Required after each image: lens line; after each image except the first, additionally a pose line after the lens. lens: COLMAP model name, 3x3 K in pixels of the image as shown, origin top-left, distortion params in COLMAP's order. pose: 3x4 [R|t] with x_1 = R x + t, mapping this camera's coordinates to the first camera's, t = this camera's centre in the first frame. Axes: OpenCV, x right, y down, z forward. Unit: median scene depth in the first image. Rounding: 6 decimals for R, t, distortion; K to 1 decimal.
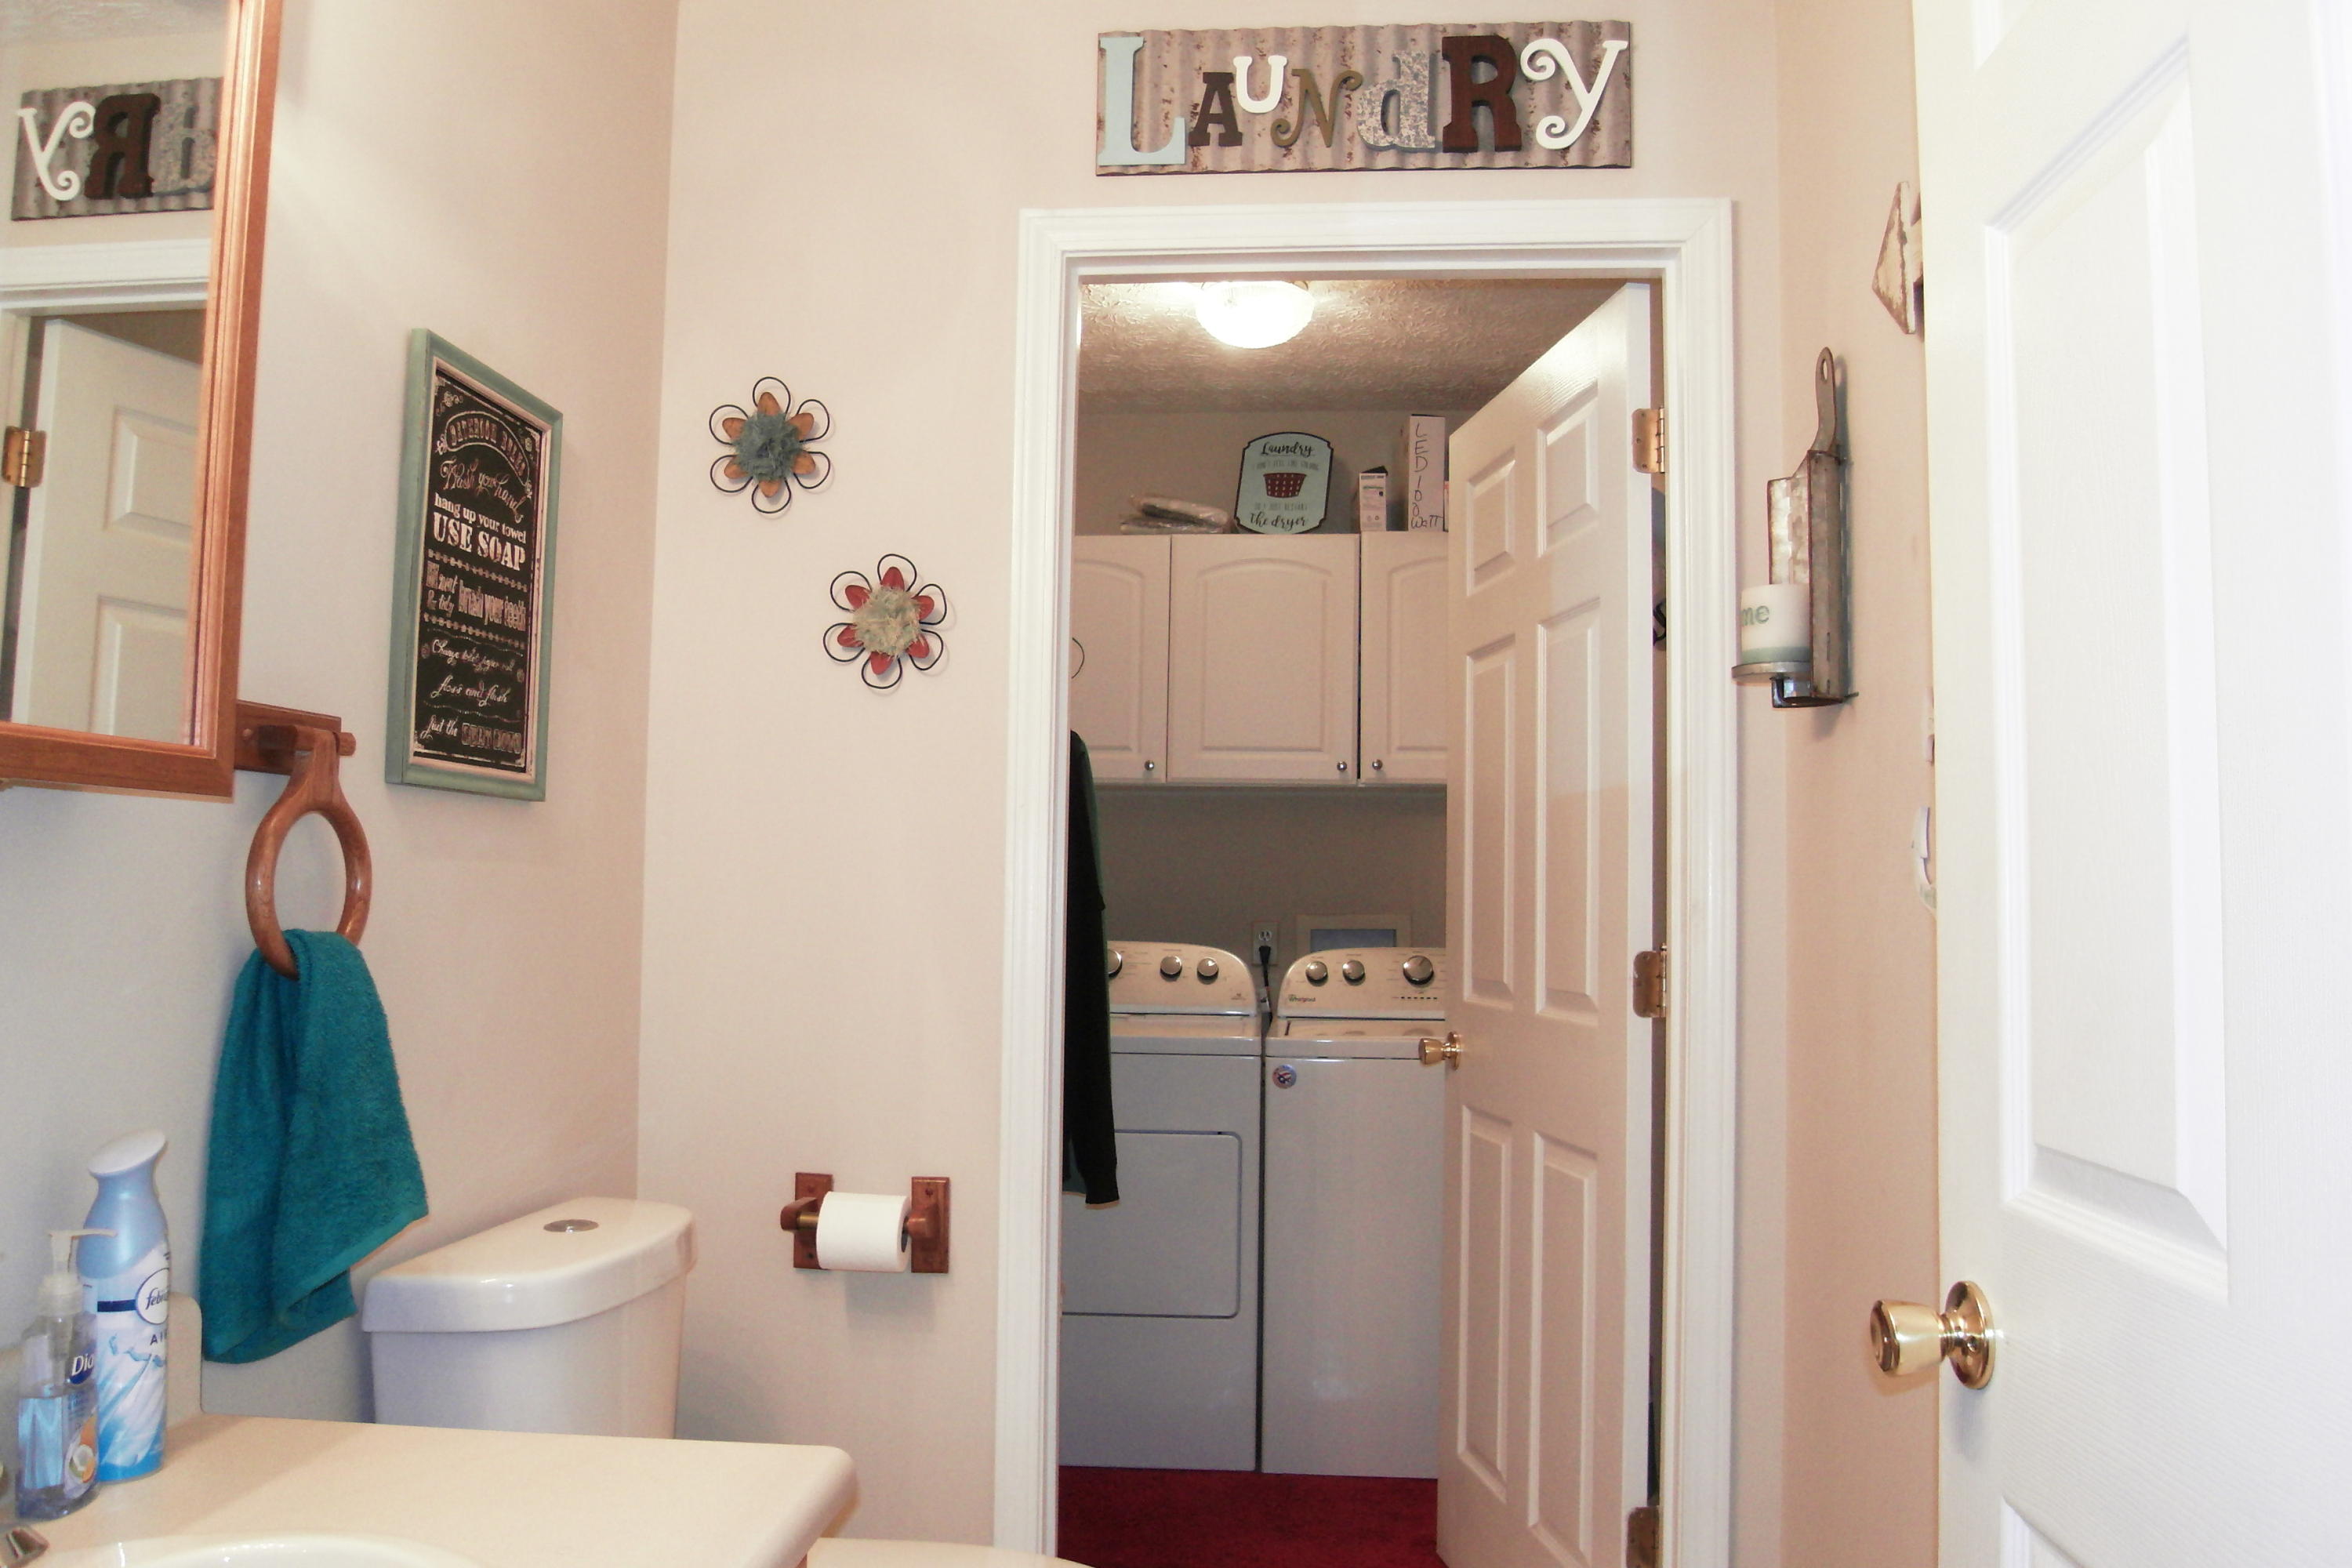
lens RADIAL K [[1737.9, 0, 1176.0], [0, 1737.9, 784.0], [0, 0, 1]] dist [-0.034450, 0.005927]
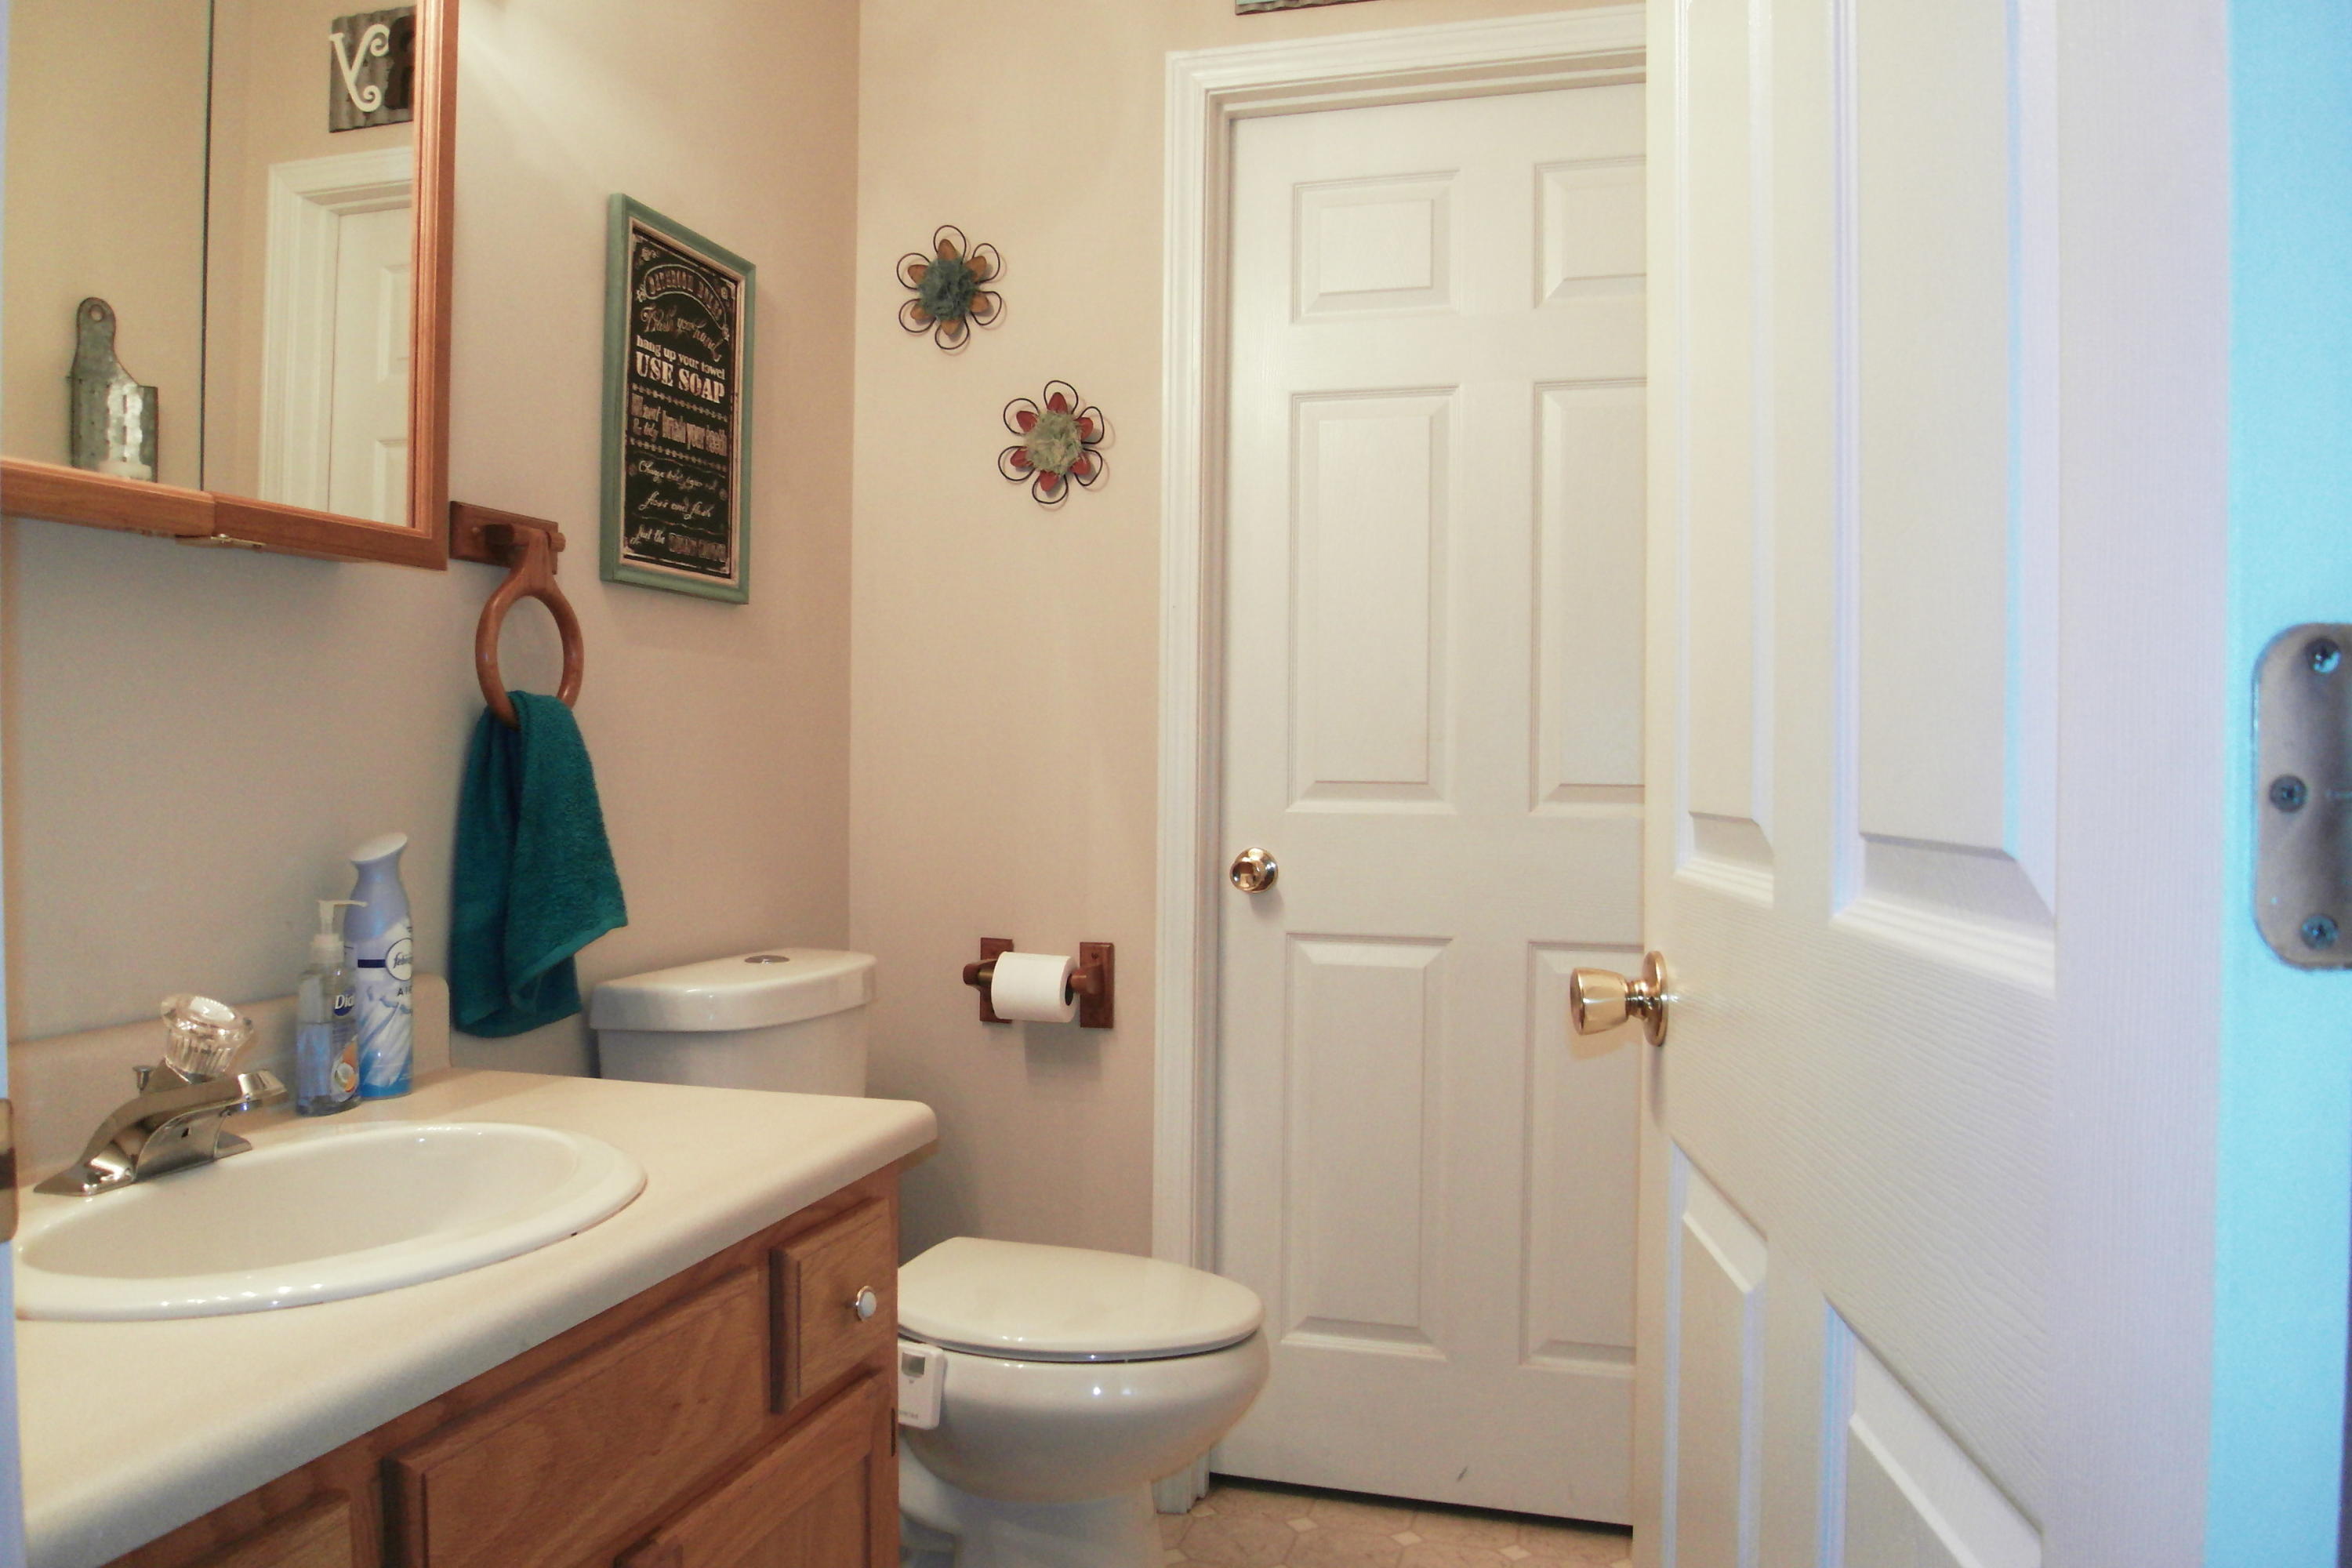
lens RADIAL K [[1751.5, 0, 1169.5], [0, 1751.5, 769.7], [0, 0, 1]] dist [-0.059081, 0.062566]
pose [[0.980261, -0.003170, -0.197681, 0.151975], [0.015331, 0.998079, 0.060022, 0.058510], [0.197111, -0.061868, 0.978427, -0.101328]]
